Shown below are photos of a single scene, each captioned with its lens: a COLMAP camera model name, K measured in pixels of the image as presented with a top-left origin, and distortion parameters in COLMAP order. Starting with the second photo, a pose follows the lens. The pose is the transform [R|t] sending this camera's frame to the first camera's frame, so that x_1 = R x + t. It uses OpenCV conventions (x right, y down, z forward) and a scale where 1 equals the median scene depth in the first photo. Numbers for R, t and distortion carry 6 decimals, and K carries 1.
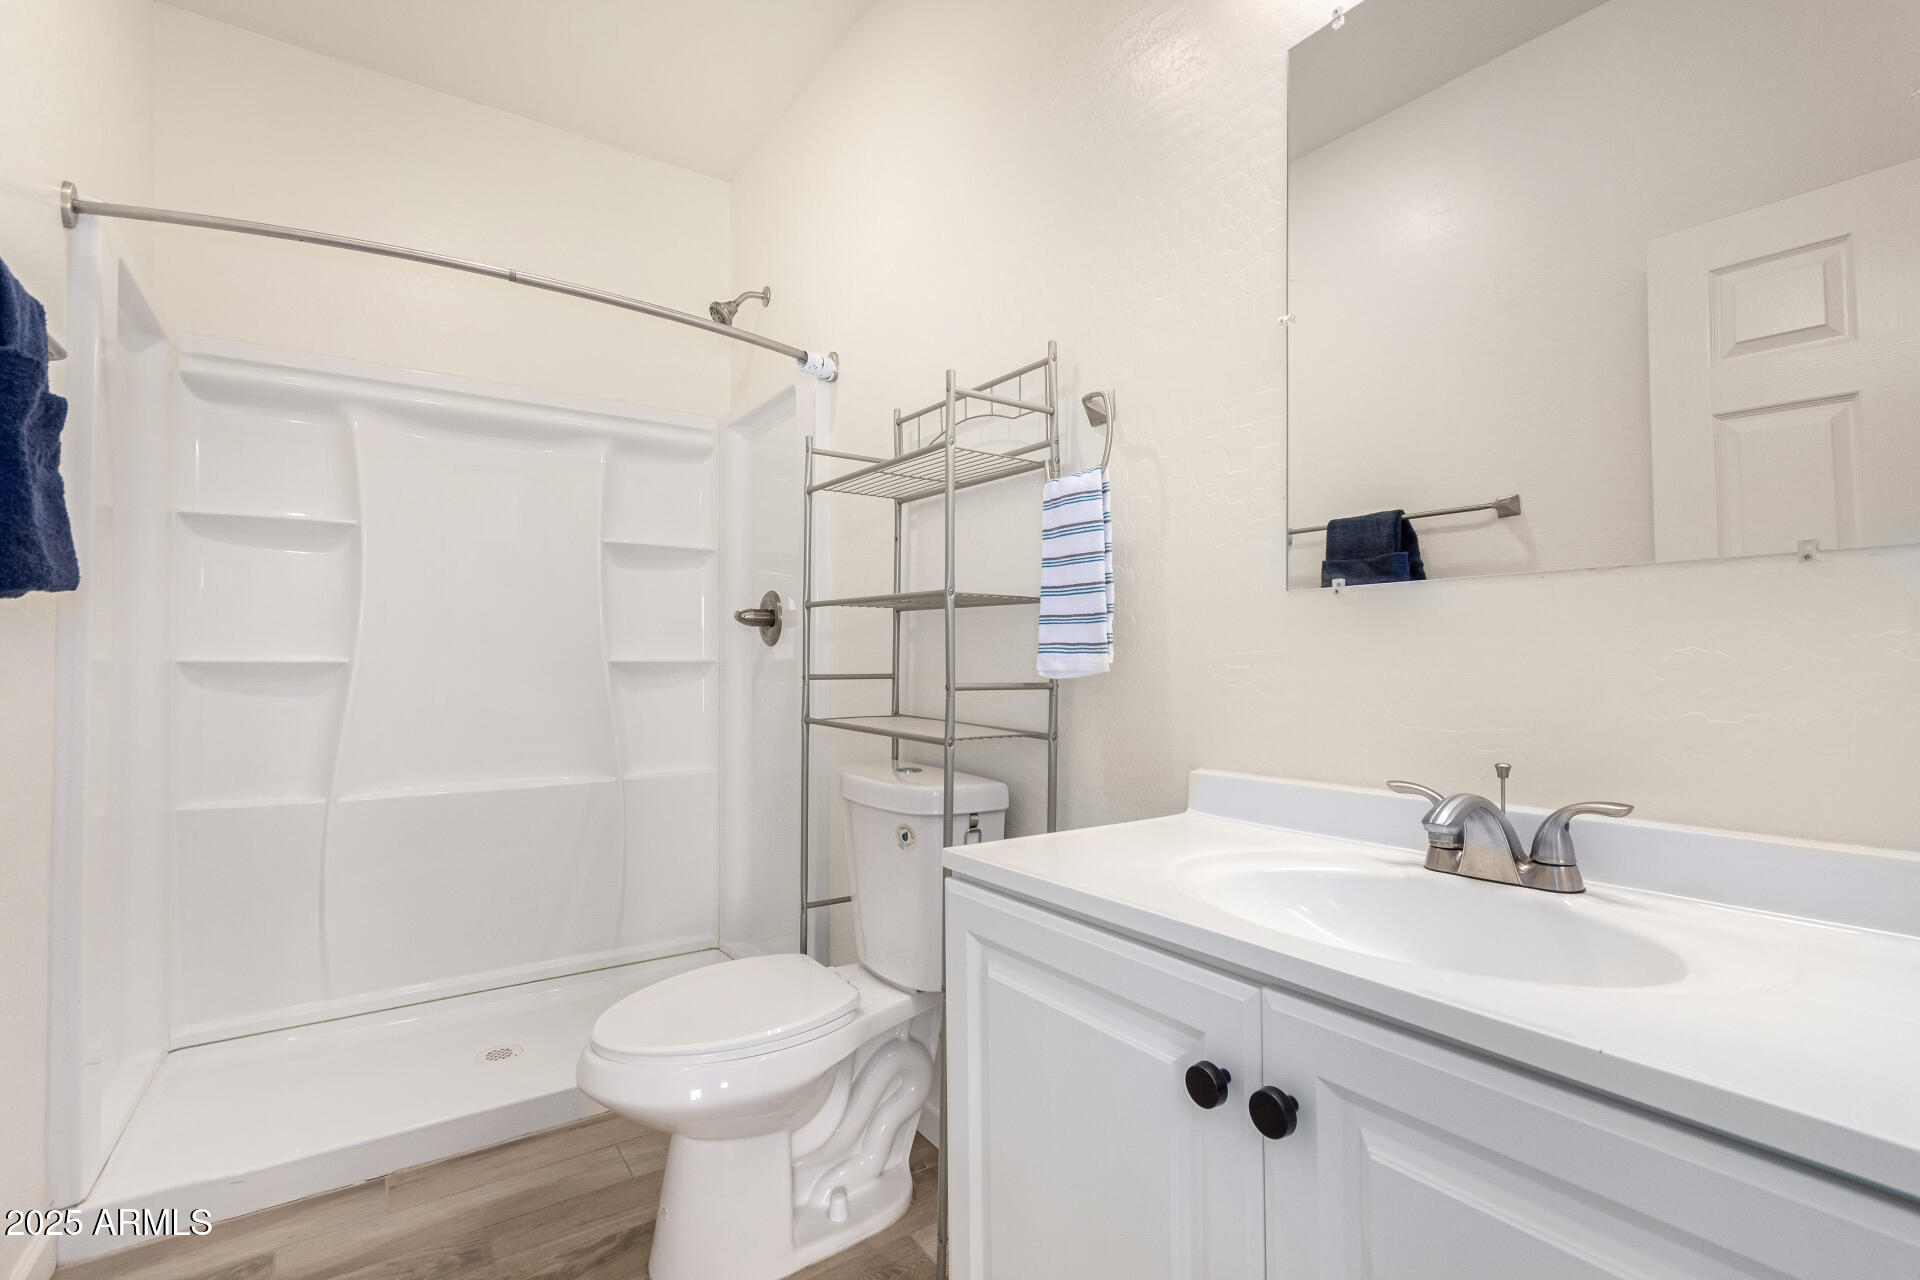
lens RADIAL K [[886.3, 0, 960.0], [0, 886.3, 650.4], [0, 0, 1]] dist [-0.000329, 0.003292]
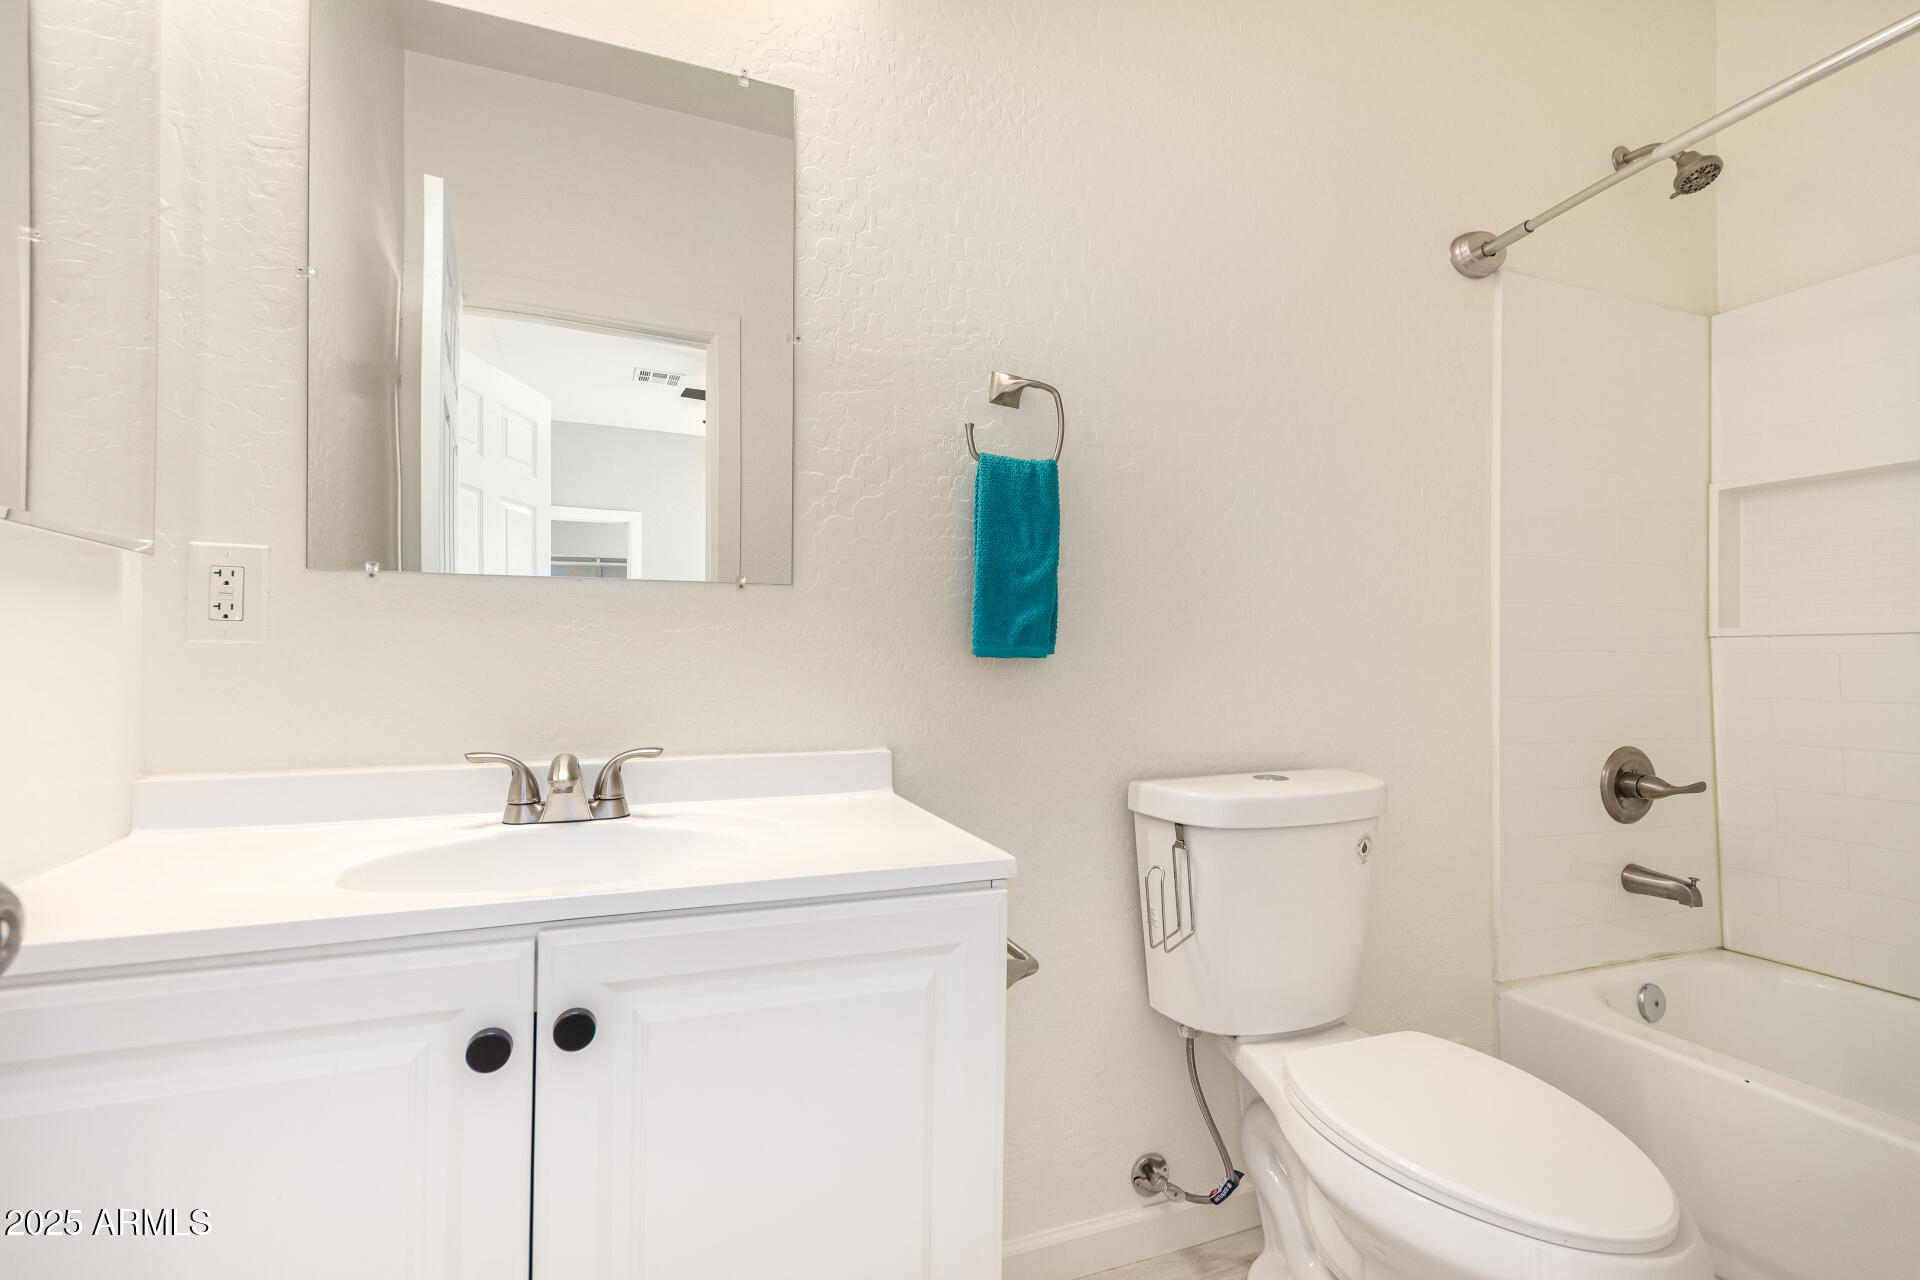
lens RADIAL K [[886.3, 0, 950.7], [0, 886.3, 638.6], [0, 0, 1]] dist [-0.000329, 0.003292]
pose [[0.236708, 0.008268, 0.971546, -0.515910], [-0.023886, 0.999711, -0.002688, -0.011983], [-0.971287, -0.022570, 0.236837, 0.175123]]
